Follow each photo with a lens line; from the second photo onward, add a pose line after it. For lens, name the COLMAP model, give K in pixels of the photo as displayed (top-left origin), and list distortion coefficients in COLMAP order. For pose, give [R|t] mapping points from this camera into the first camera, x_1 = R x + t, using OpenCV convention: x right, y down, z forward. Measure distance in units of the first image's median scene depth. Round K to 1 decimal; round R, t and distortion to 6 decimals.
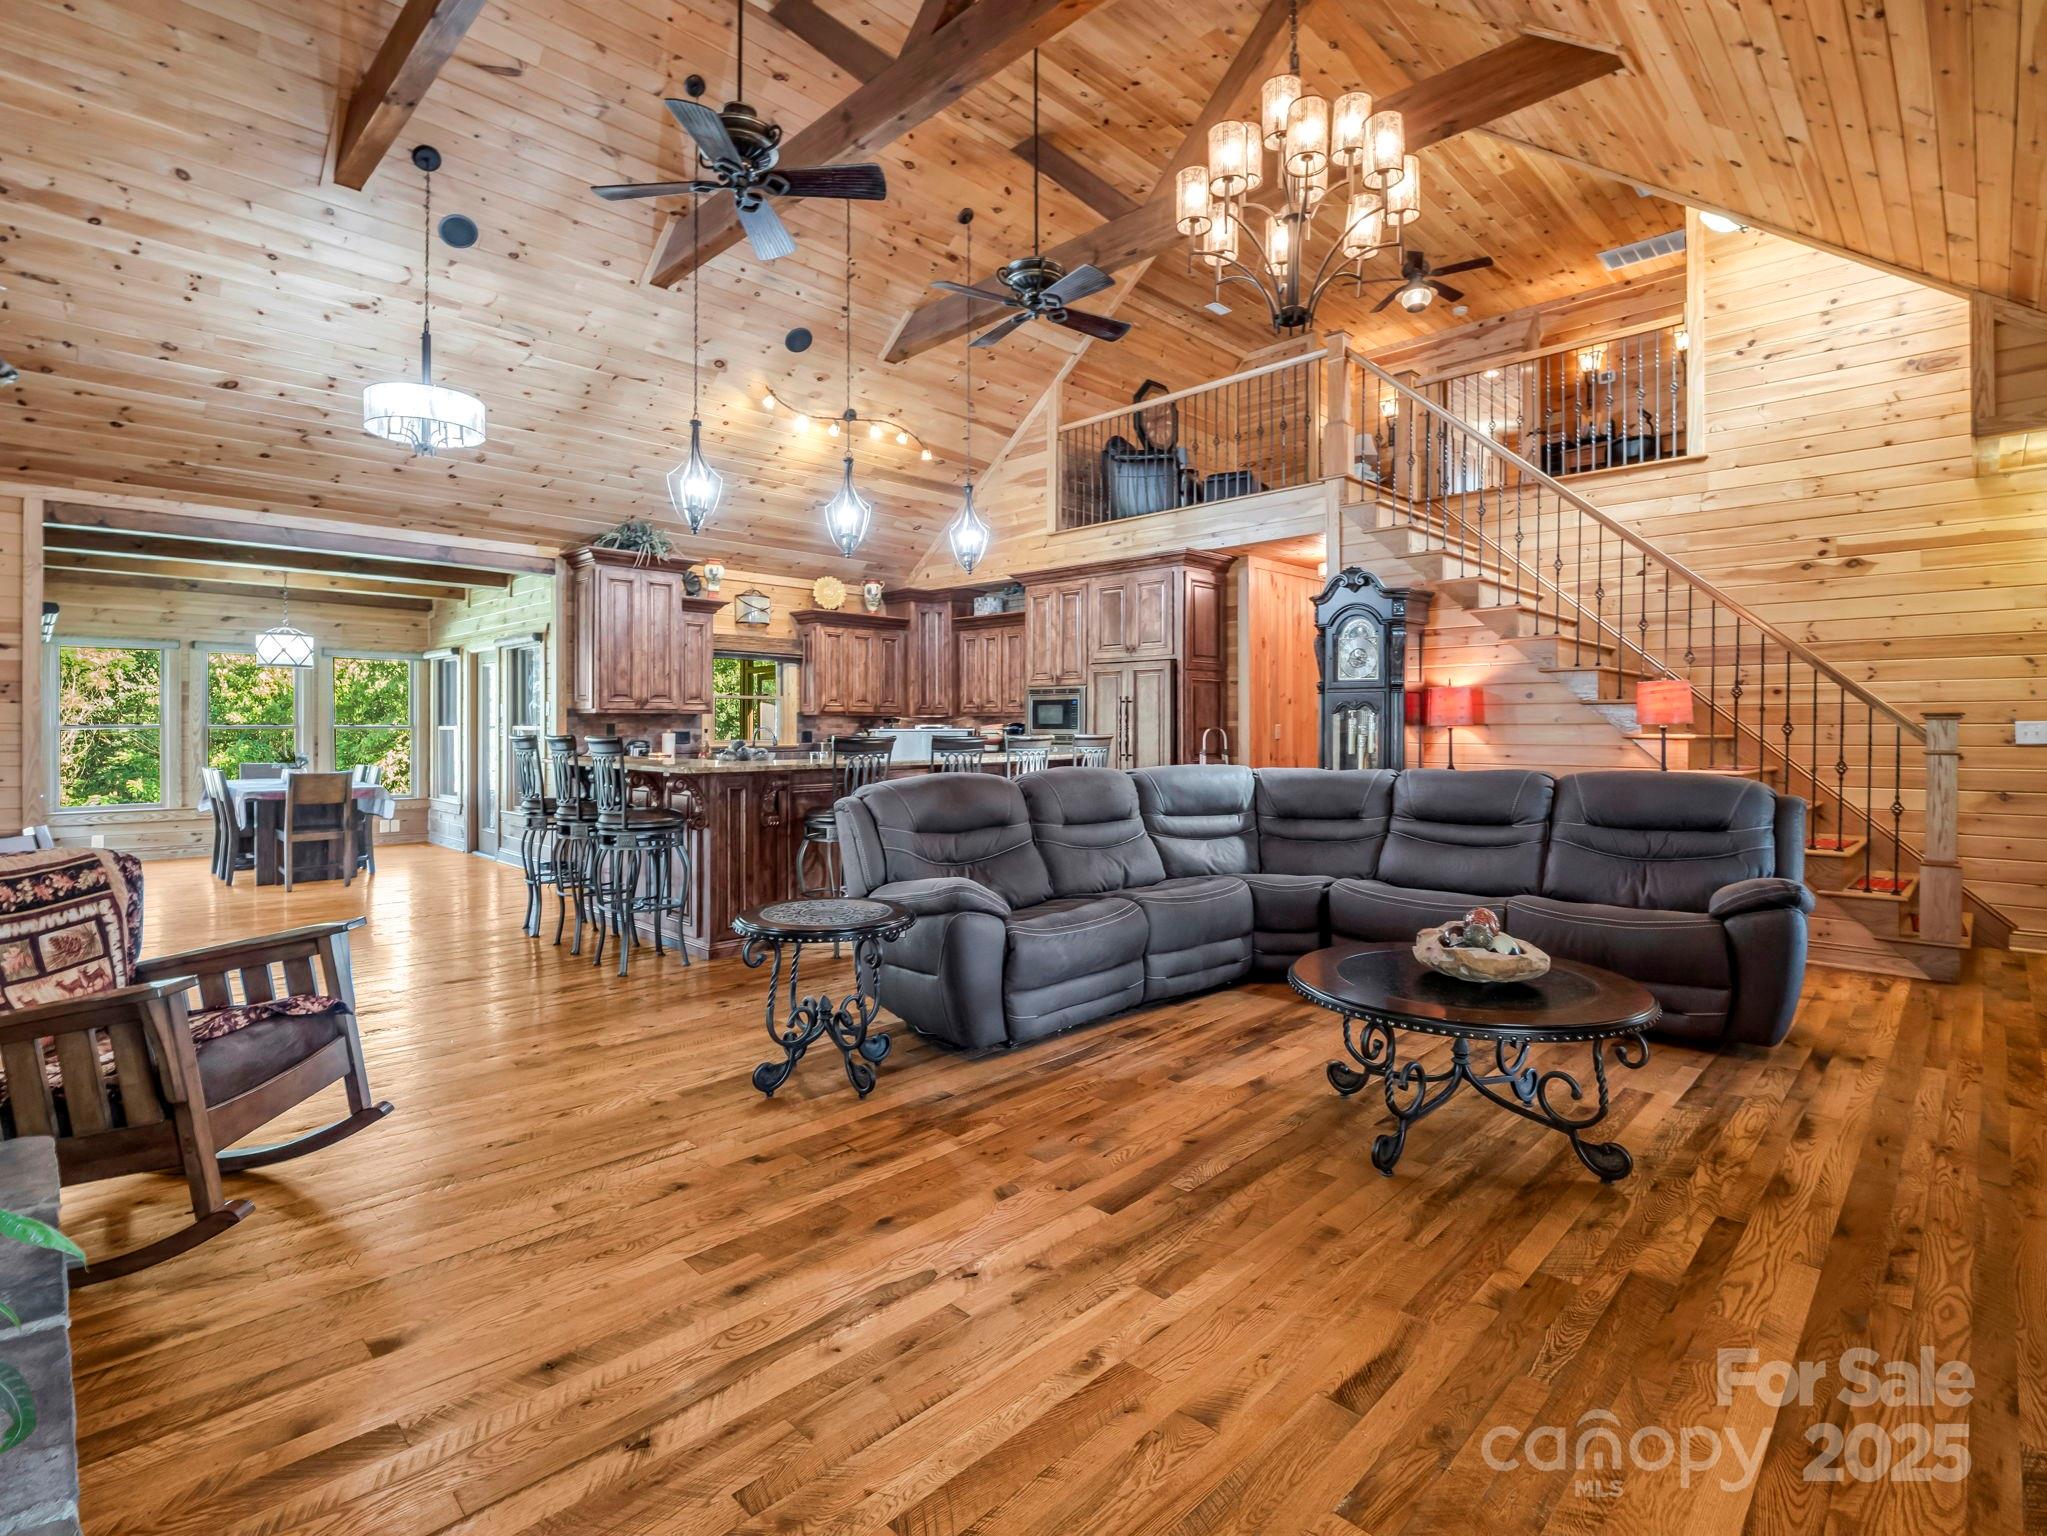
lens RADIAL K [[1007.2, 0, 996.7], [0, 1007.2, 724.2], [0, 0, 1]] dist [-0.005079, -0.006356]
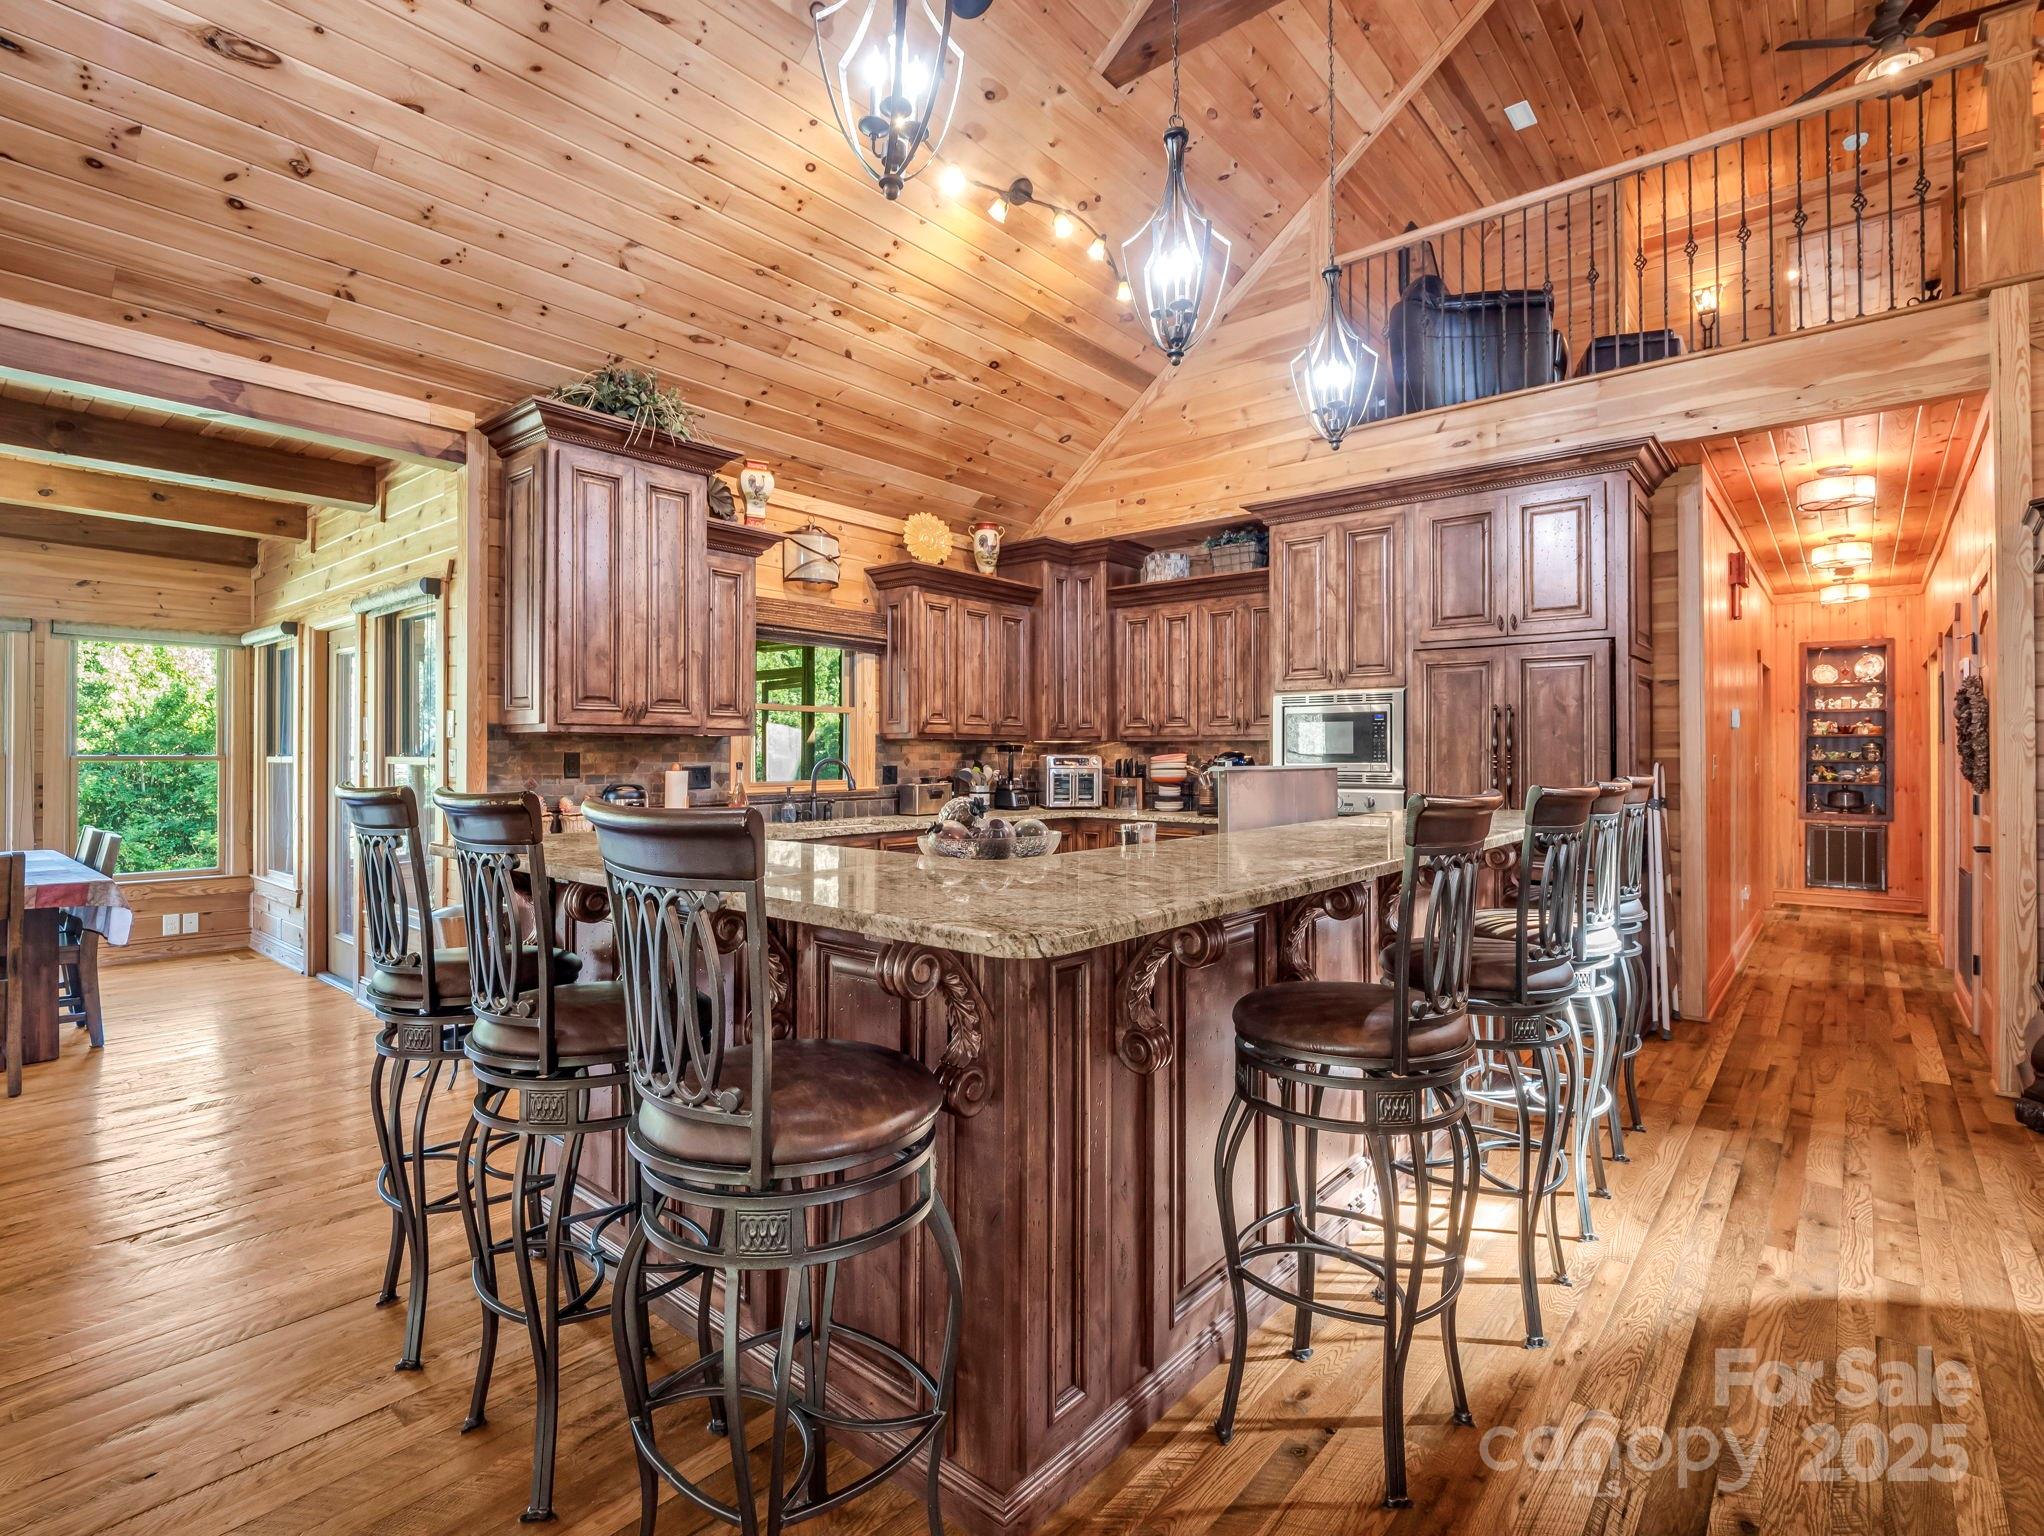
lens RADIAL K [[1005.7, 0, 984.9], [0, 1005.7, 753.0], [0, 0, 1]] dist [-0.005079, -0.006356]
pose [[0.997587, 0.001045, 0.069418, -0.183622], [-0.001090, 0.999999, 0.000609, -0.000881], [-0.069417, -0.000683, 0.997587, 0.410907]]
